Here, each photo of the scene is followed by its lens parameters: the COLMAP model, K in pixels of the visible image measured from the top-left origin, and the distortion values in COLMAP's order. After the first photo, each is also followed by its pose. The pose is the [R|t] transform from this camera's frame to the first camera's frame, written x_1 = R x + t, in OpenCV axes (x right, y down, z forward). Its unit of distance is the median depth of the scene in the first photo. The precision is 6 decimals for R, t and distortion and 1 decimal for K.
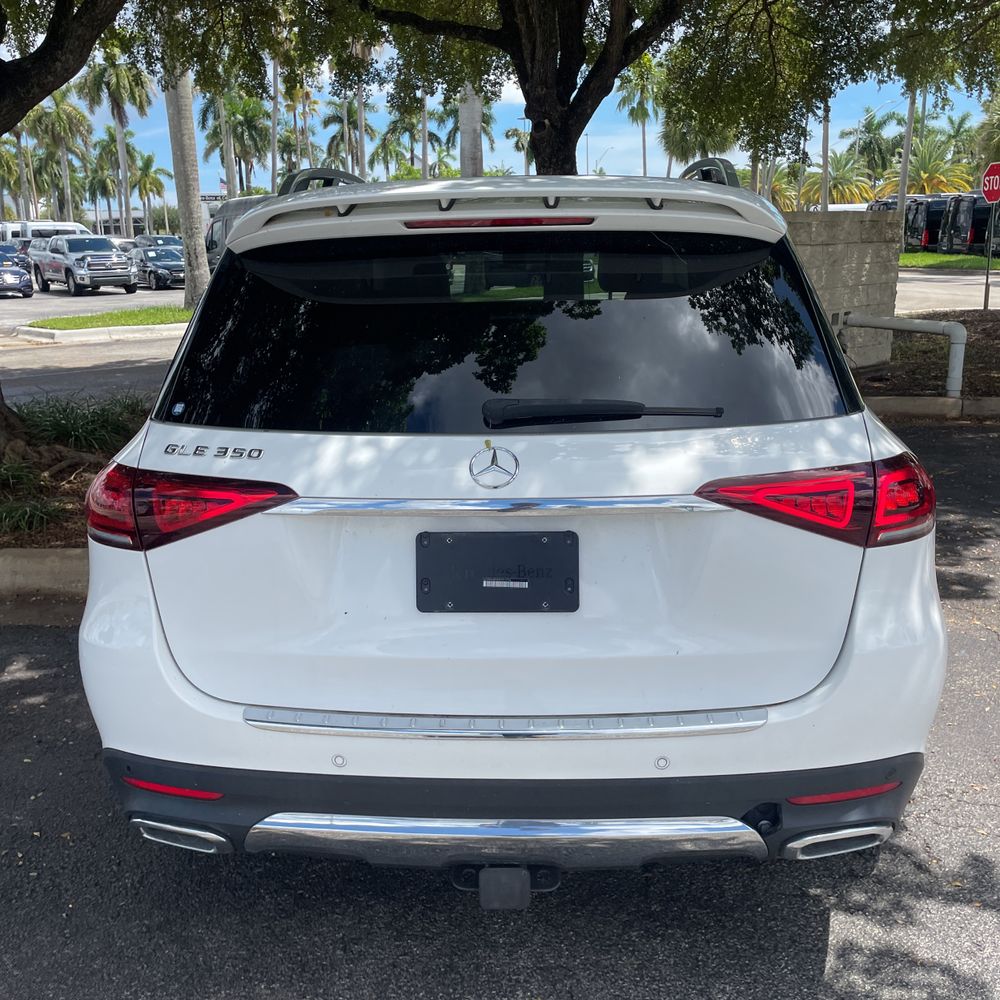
lens RADIAL K [[982.6, 0, 500.0], [0, 982.6, 500.0], [0, 0, 1]] dist [0.091839, -0.112921]
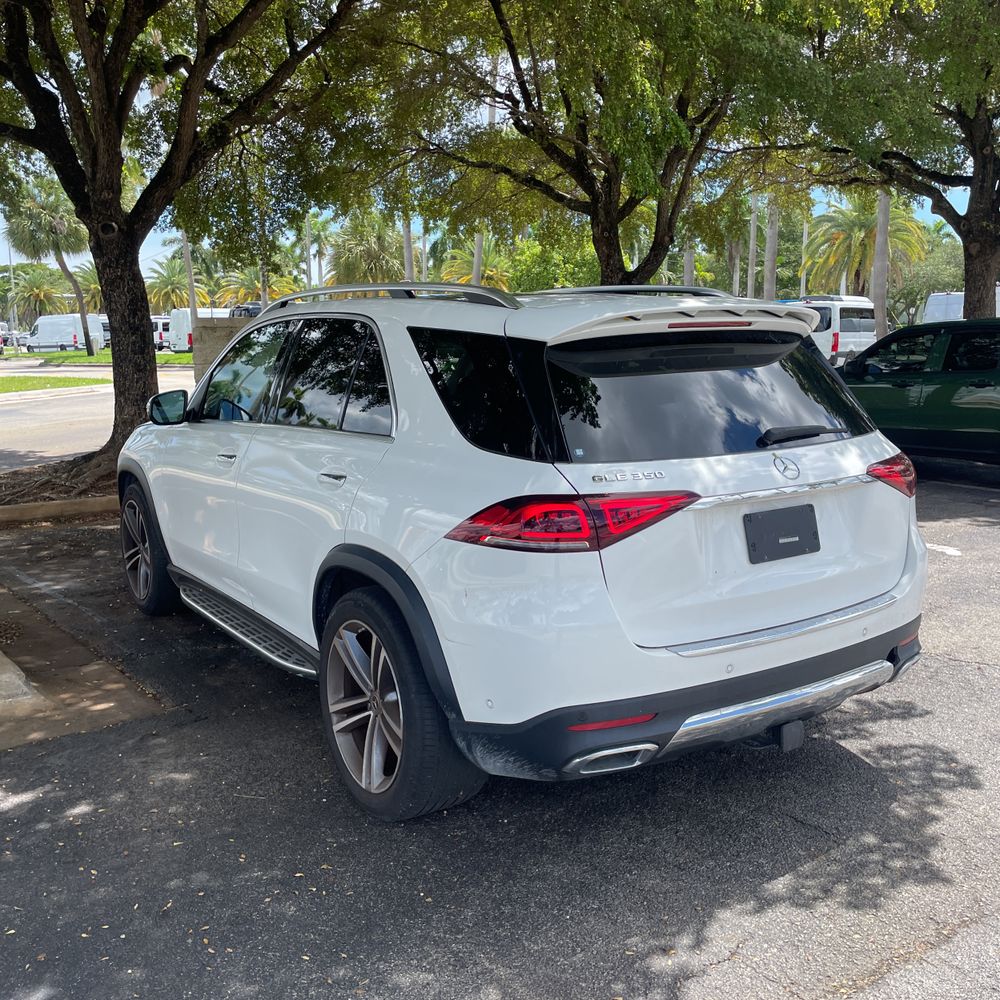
lens RADIAL K [[982.6, 0, 500.0], [0, 982.6, 500.0], [0, 0, 1]] dist [0.091839, -0.112921]
pose [[0.808703, -0.094699, 0.580544, -1.248914], [0.150731, 0.987364, -0.048910, 0.026504], [-0.568577, 0.127060, 0.812758, -0.069866]]
